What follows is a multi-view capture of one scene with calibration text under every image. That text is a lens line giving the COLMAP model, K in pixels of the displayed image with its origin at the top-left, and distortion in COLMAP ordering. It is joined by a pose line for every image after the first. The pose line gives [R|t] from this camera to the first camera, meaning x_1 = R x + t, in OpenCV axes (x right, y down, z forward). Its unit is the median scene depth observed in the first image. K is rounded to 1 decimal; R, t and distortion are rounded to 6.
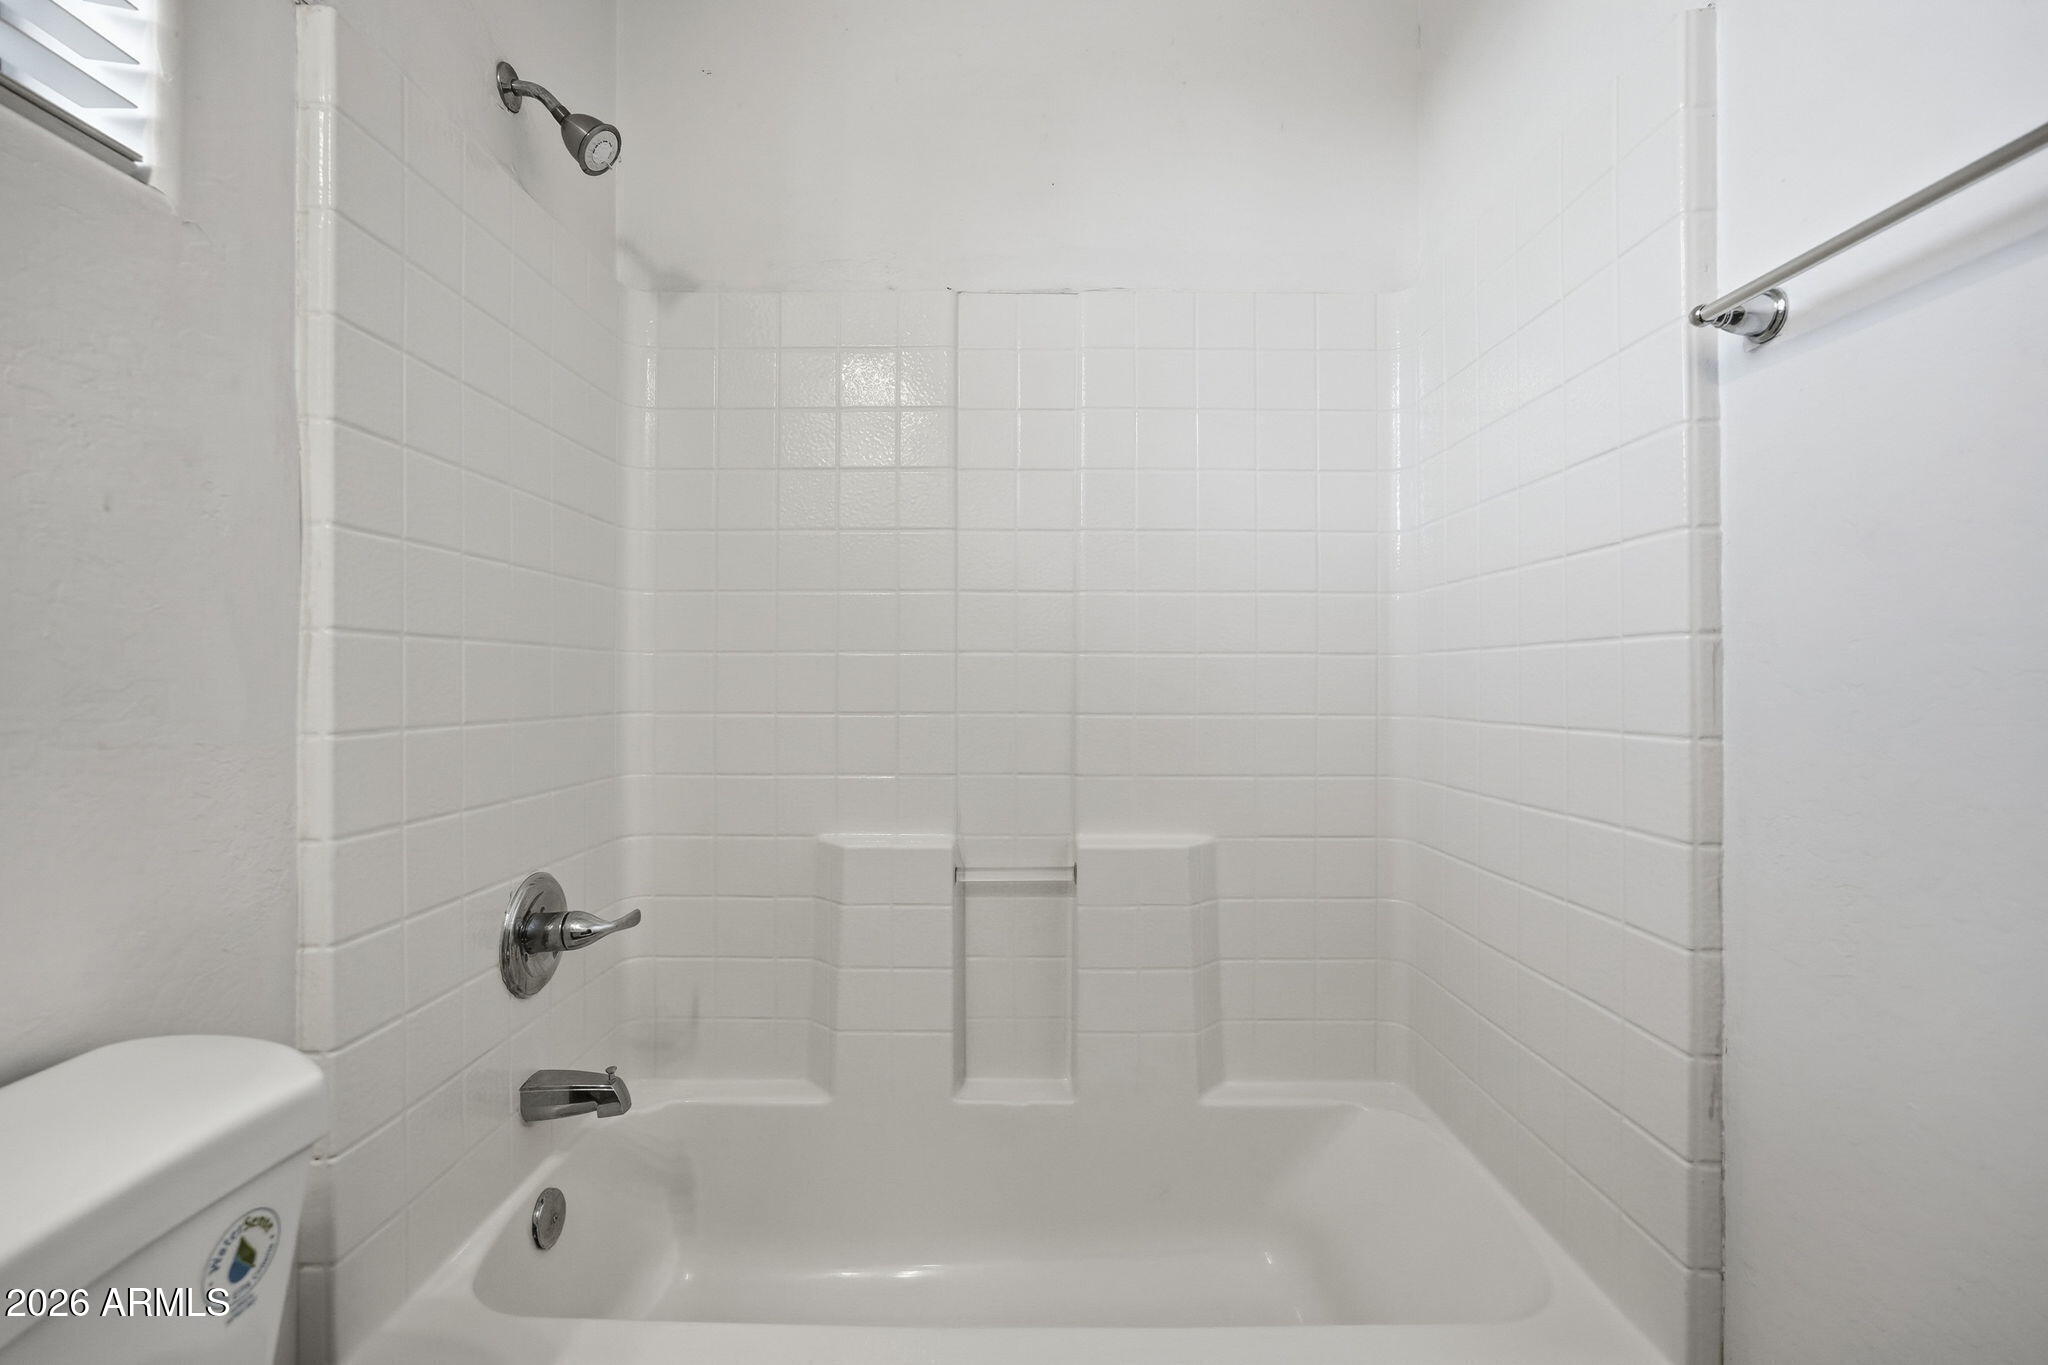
lens RADIAL K [[921.2, 0, 1015.1], [0, 921.2, 671.6], [0, 0, 1]] dist [0.001217, 0.000274]
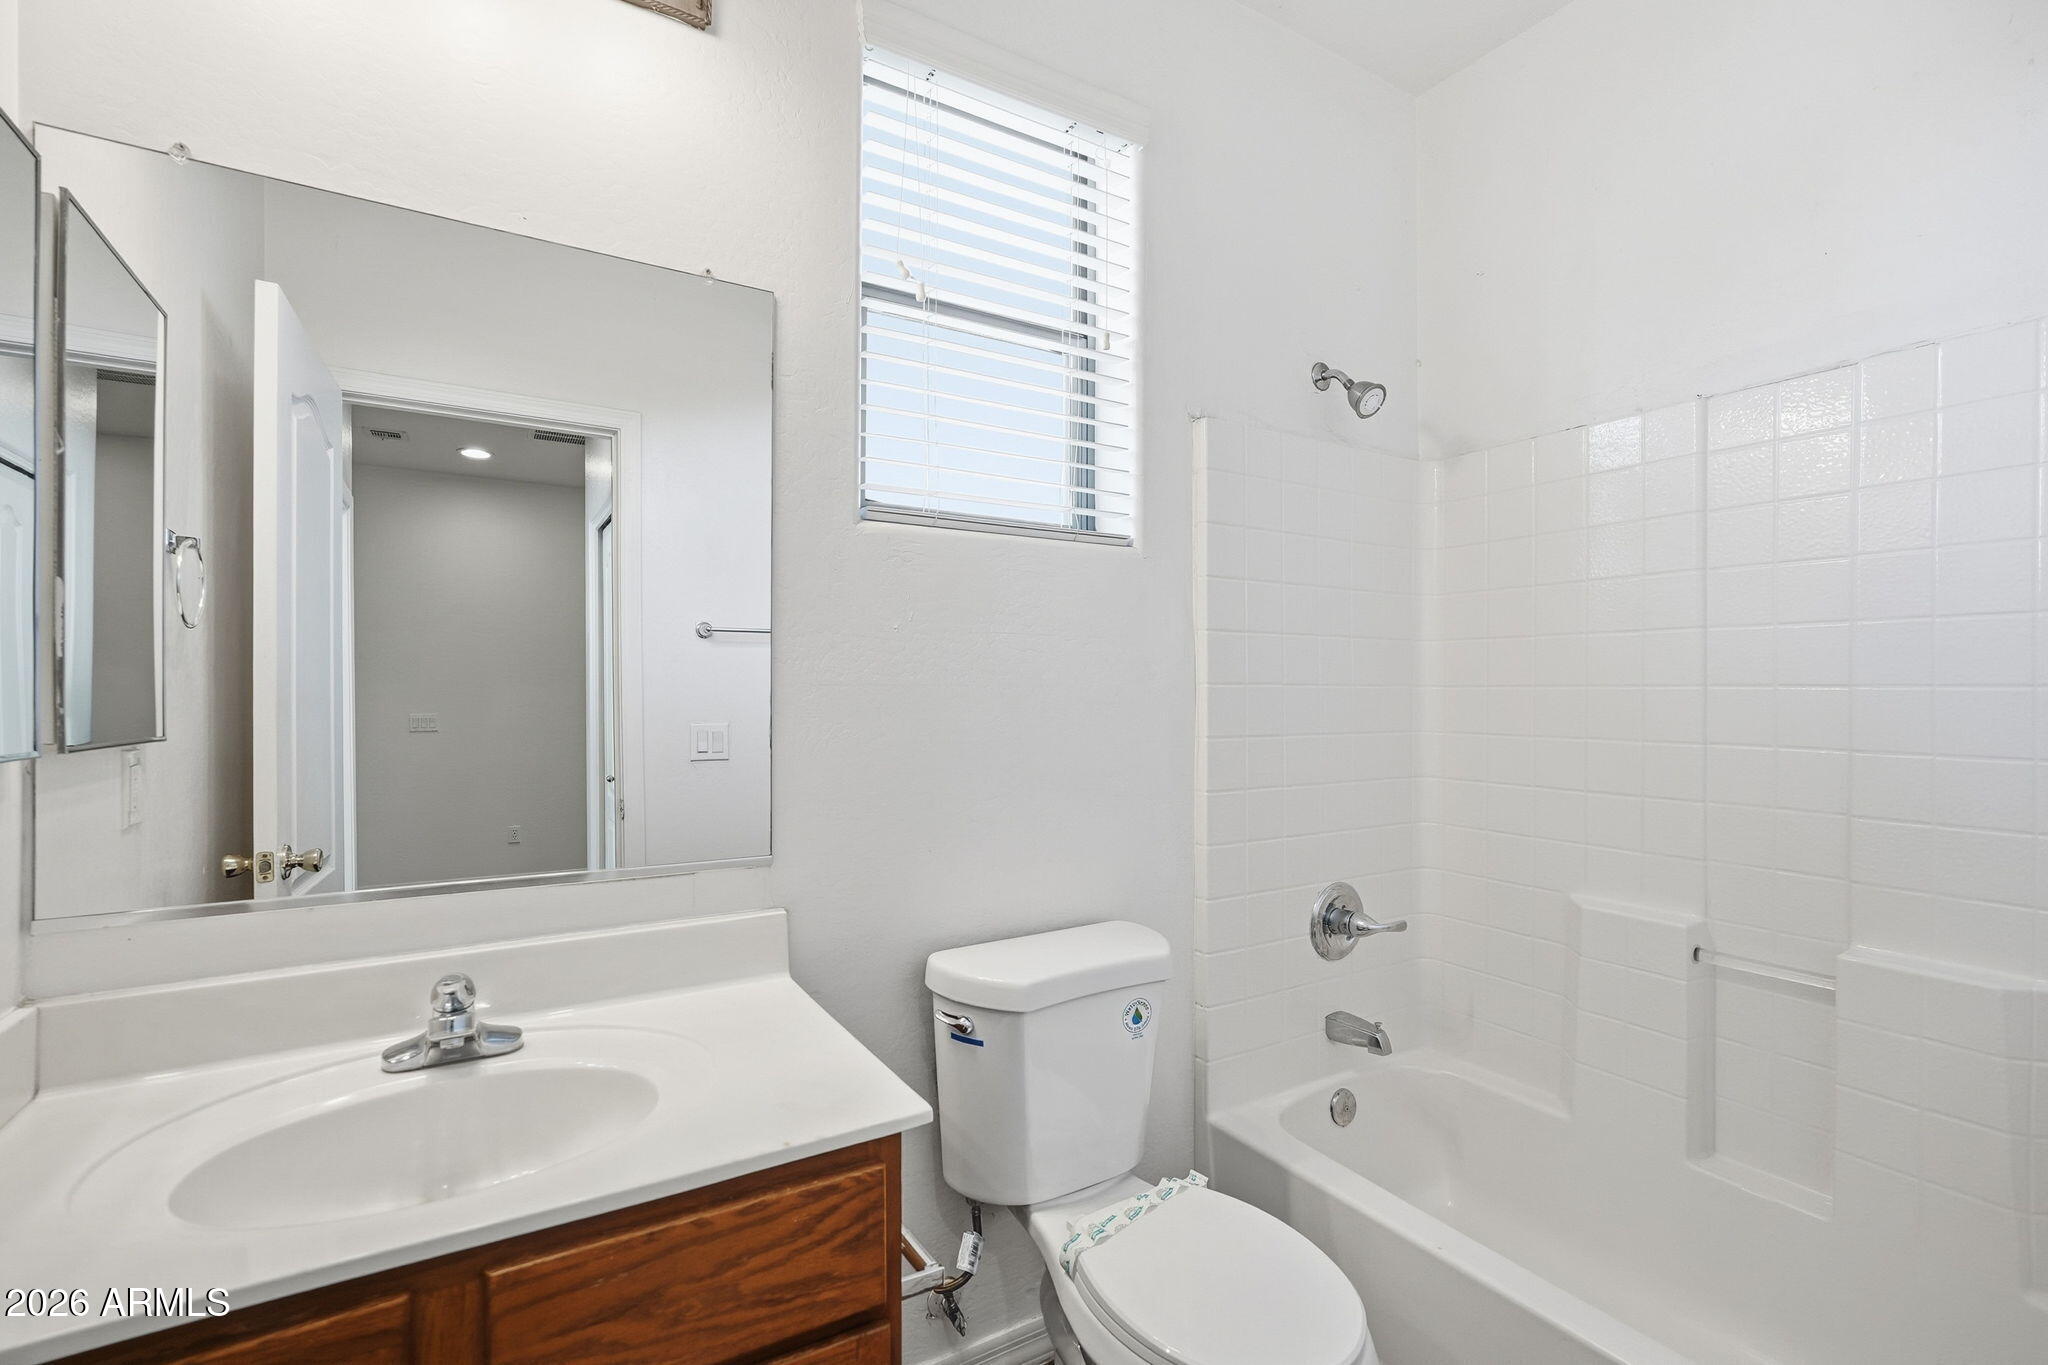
lens RADIAL K [[909.7, 0, 1026.5], [0, 909.7, 687.8], [0, 0, 1]] dist [-0.017409, 0.008618]
pose [[0.526732, -0.002171, -0.850029, 0.515507], [0.006922, 0.999975, 0.001736, -0.117553], [0.850003, -0.006799, 0.526733, -0.250469]]
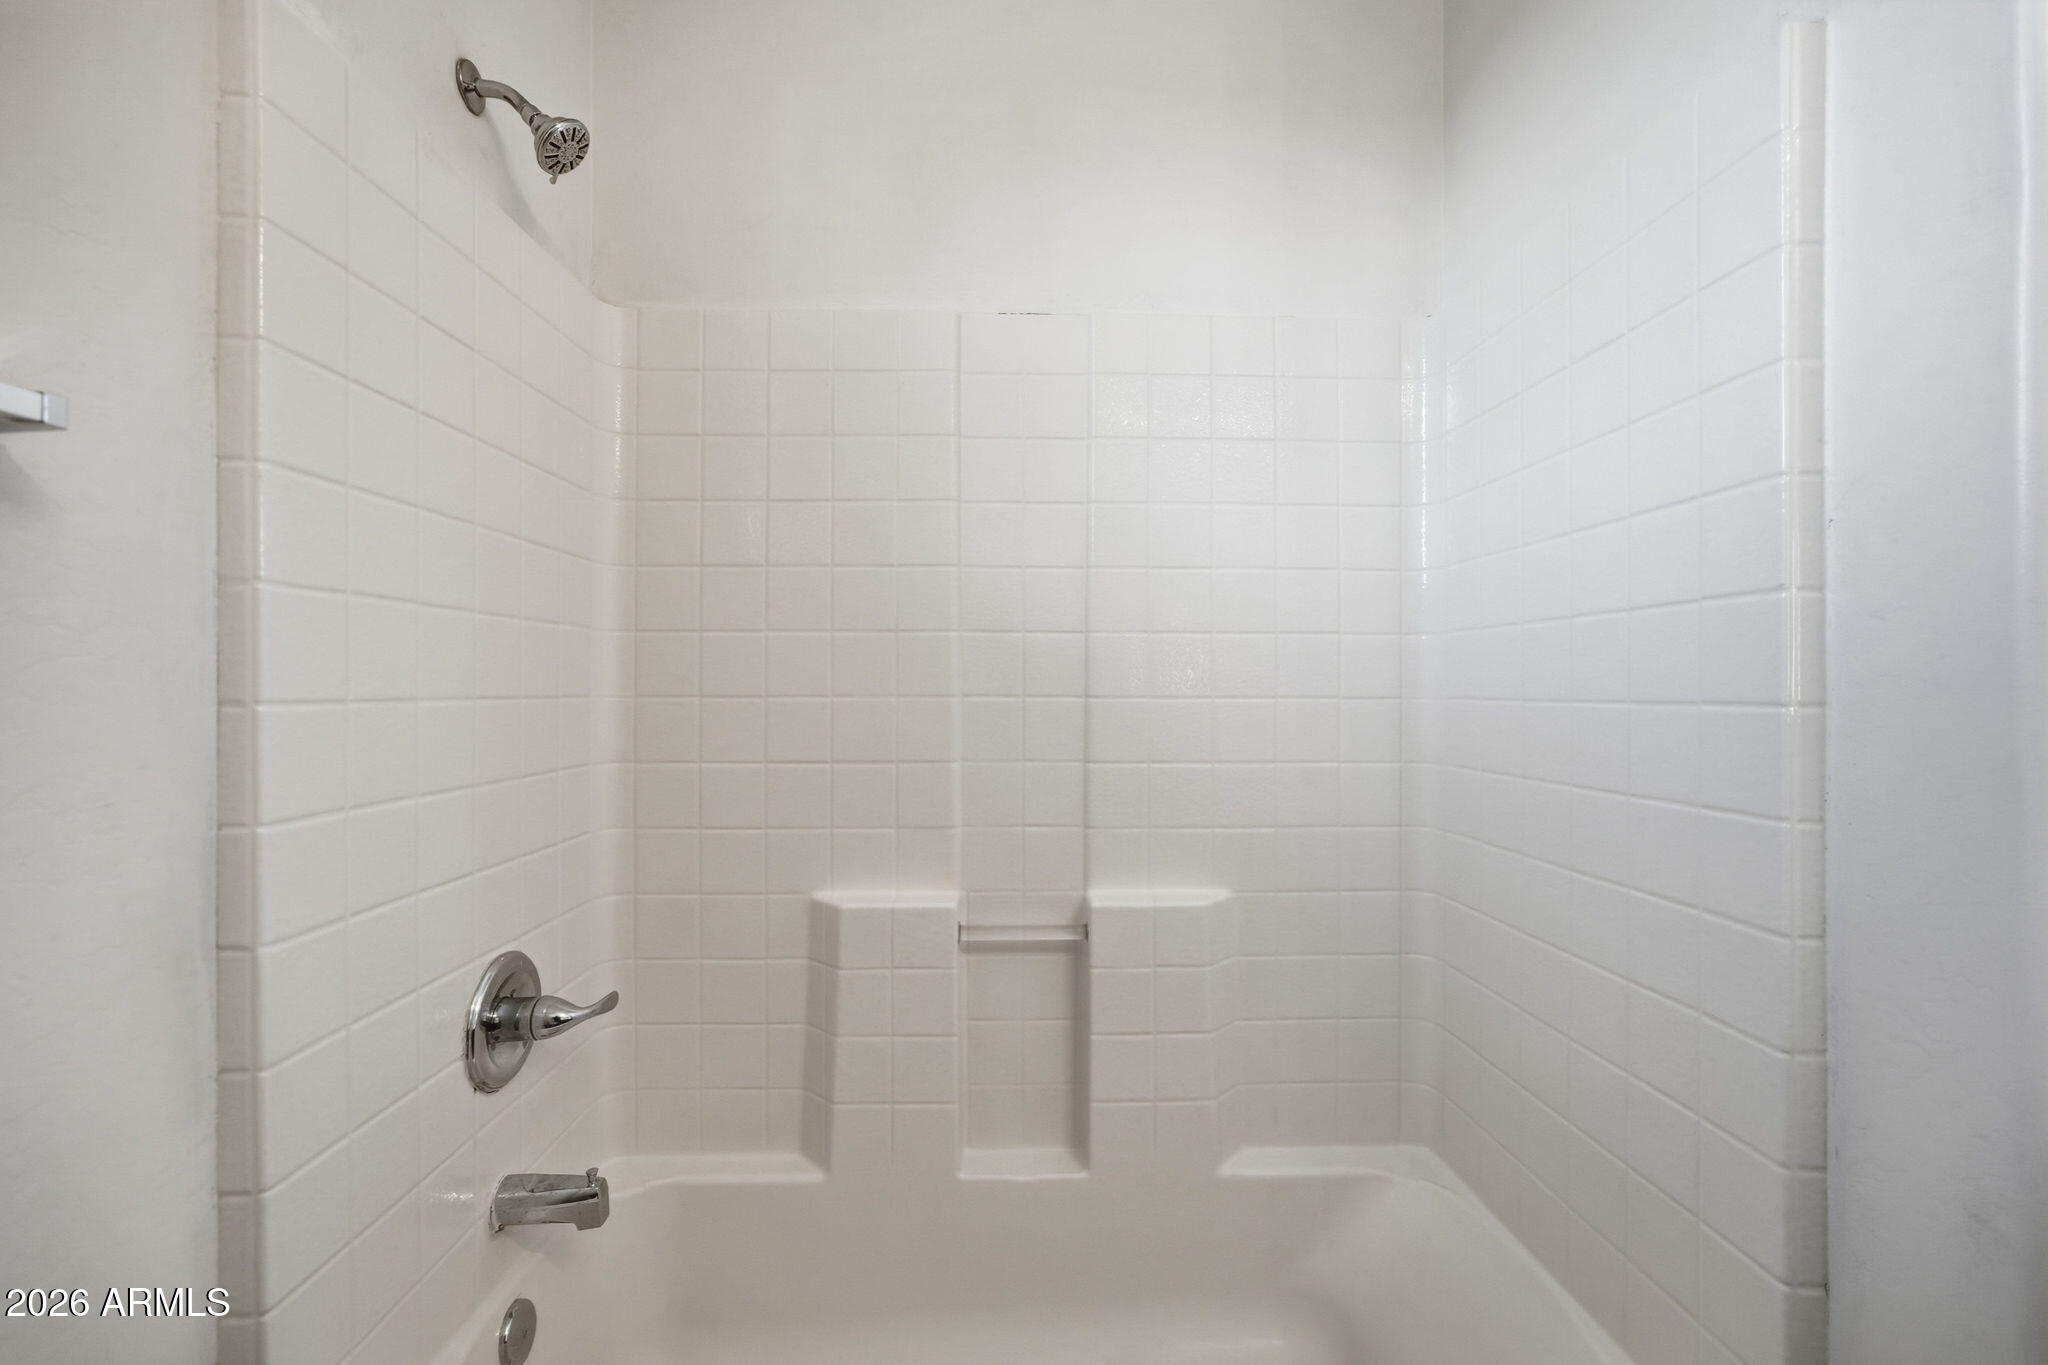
lens RADIAL K [[907.7, 0, 1019.3], [0, 907.7, 672.4], [0, 0, 1]] dist [-0.014090, 0.009369]
pose [[0.999614, -0.001075, 0.027762, -0.037950], [0.001192, 0.999990, -0.004227, -0.053387], [-0.027757, 0.004258, 0.999606, 0.096000]]
